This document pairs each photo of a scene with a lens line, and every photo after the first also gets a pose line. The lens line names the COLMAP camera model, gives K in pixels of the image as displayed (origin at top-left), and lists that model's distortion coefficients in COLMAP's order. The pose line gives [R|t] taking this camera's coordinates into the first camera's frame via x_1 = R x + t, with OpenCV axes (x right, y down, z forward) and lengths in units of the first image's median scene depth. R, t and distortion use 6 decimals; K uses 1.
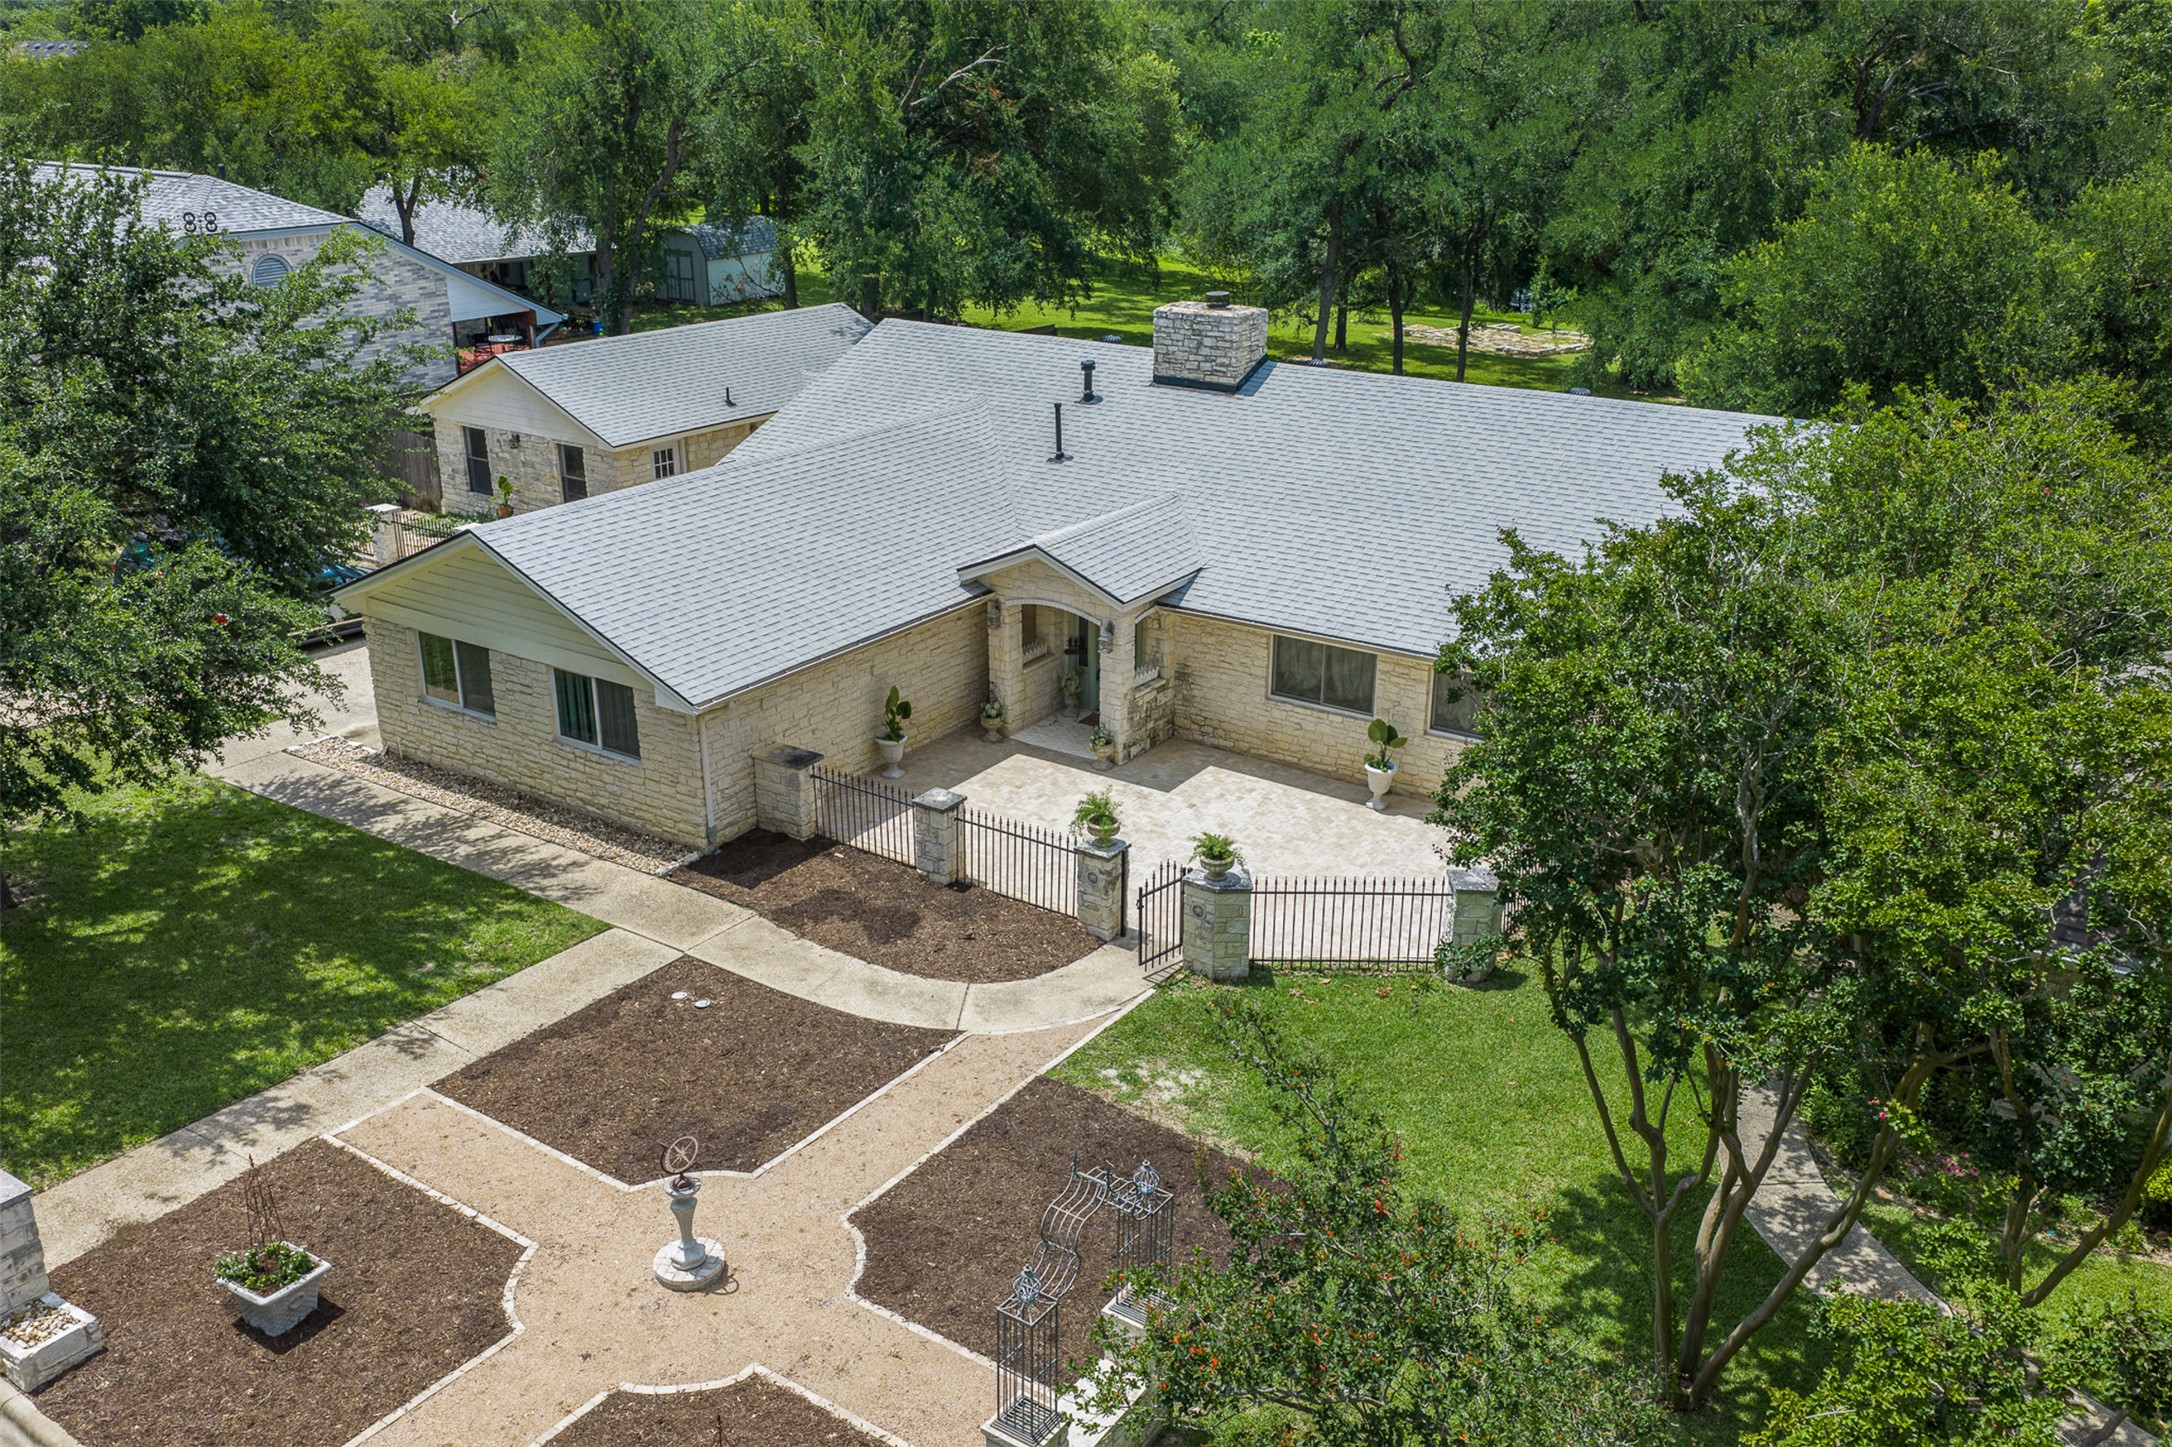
lens RADIAL K [[1811.0, 0, 1089.4], [0, 1811.0, 672.3], [0, 0, 1]] dist [0.055267, -0.089714]
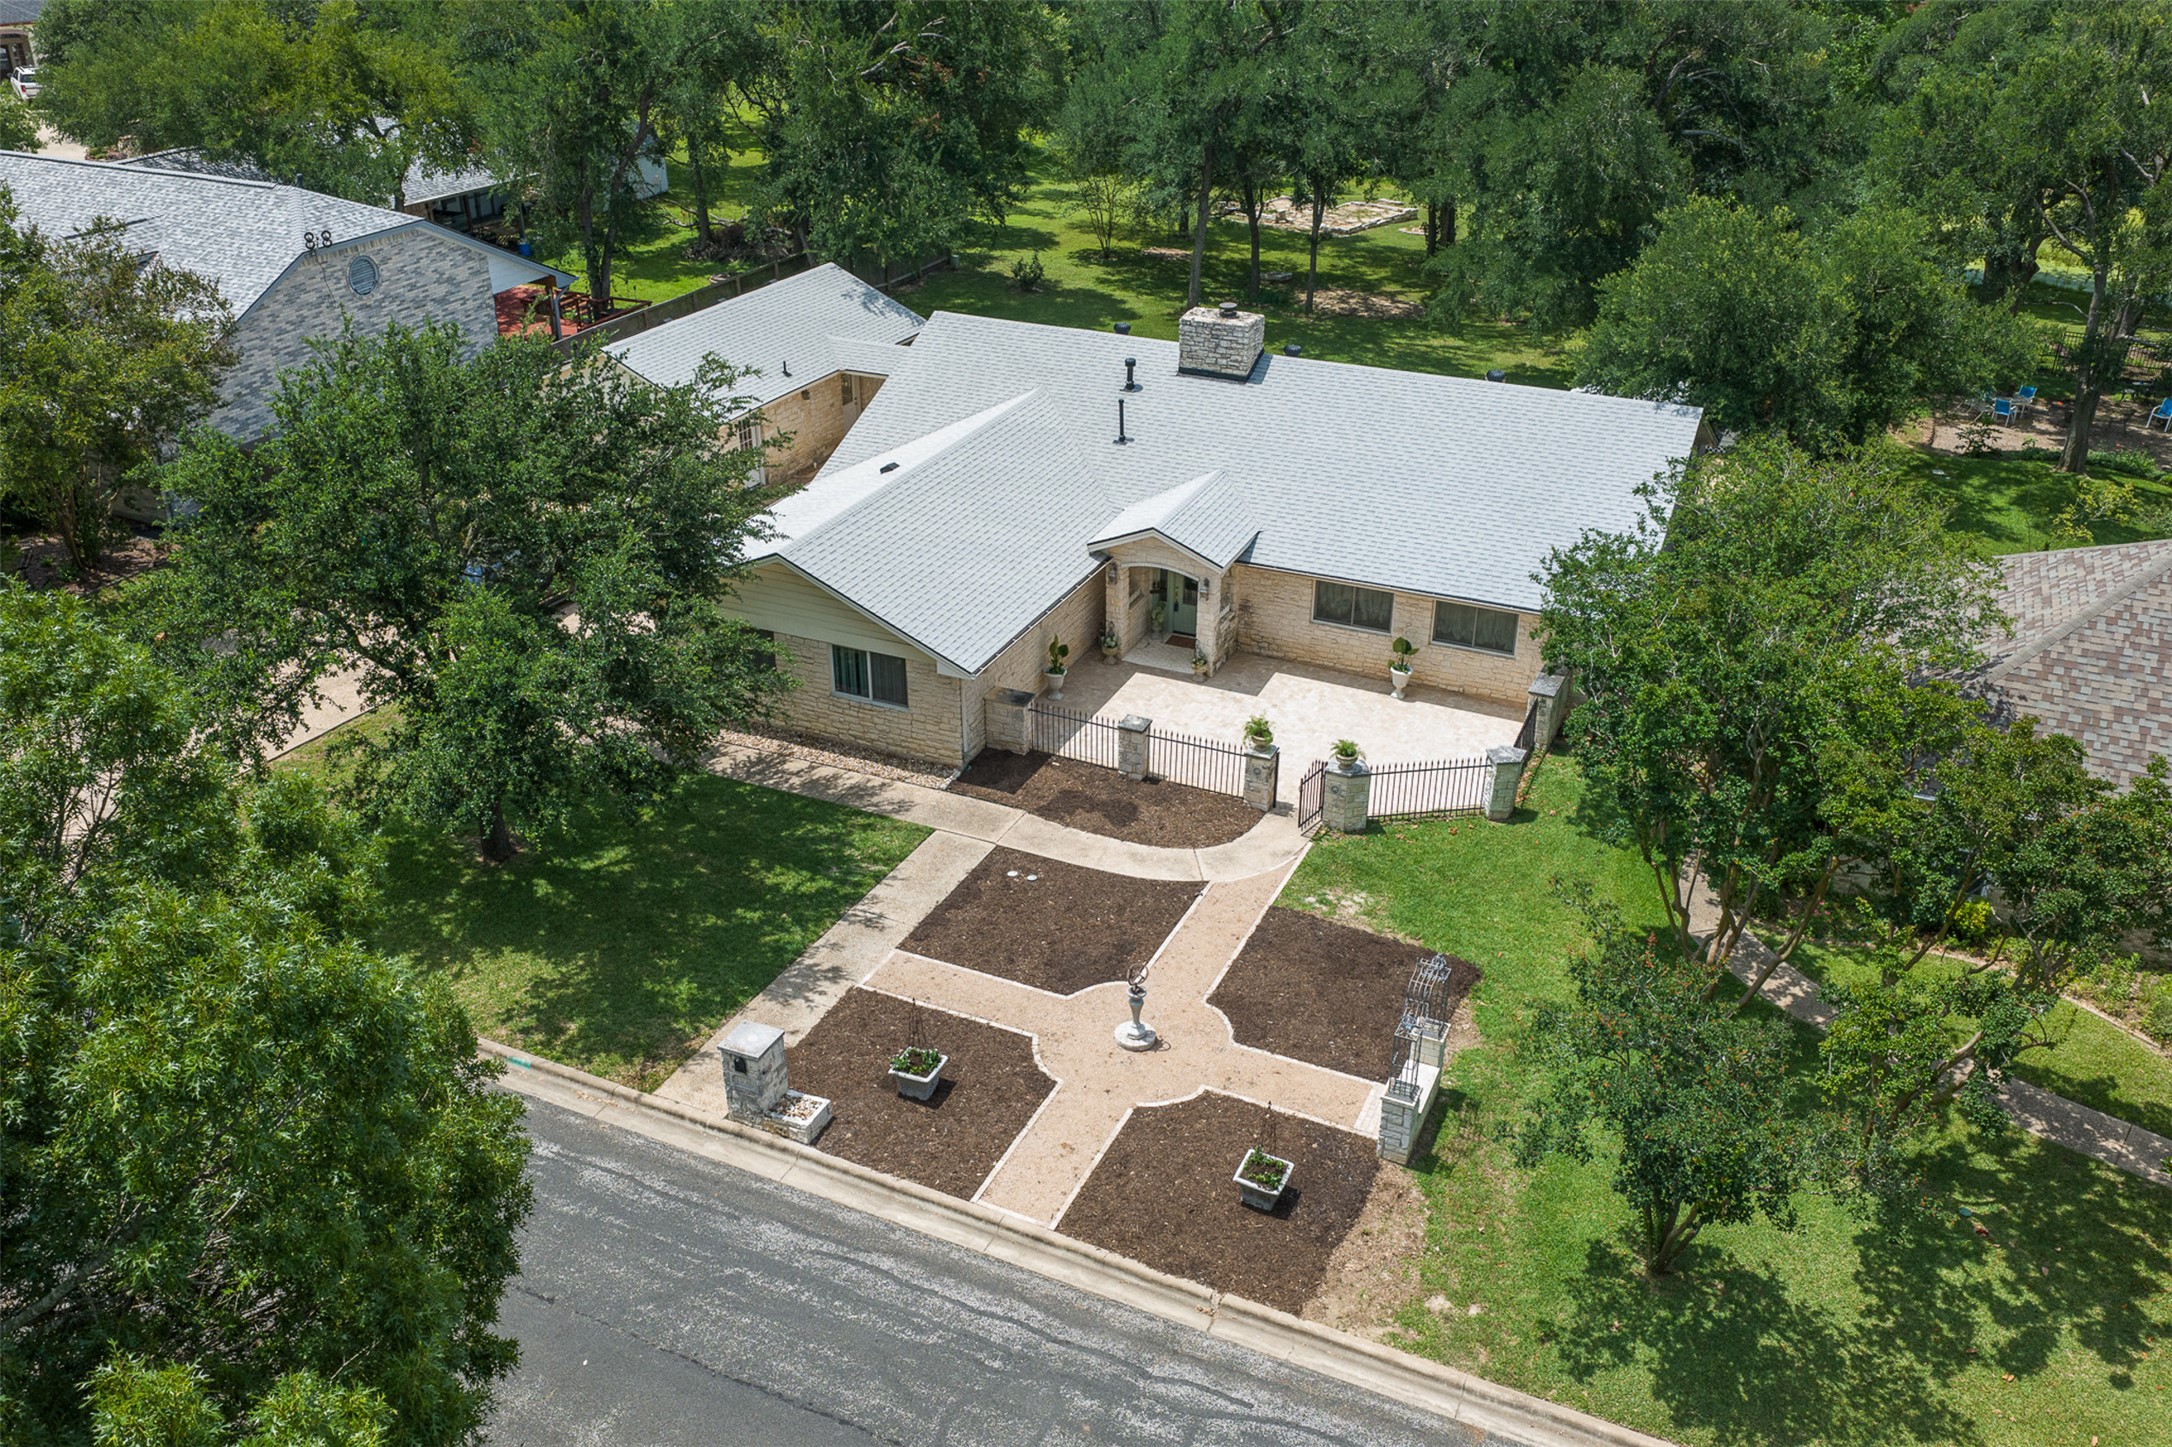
lens RADIAL K [[1811.0, 0, 1089.4], [0, 1811.0, 672.3], [0, 0, 1]] dist [0.055267, -0.089714]
pose [[0.985919, -0.073674, 0.150122, -0.330497], [0.055211, 0.990789, 0.123646, -0.151061], [-0.157849, -0.113617, 0.980905, -0.416553]]
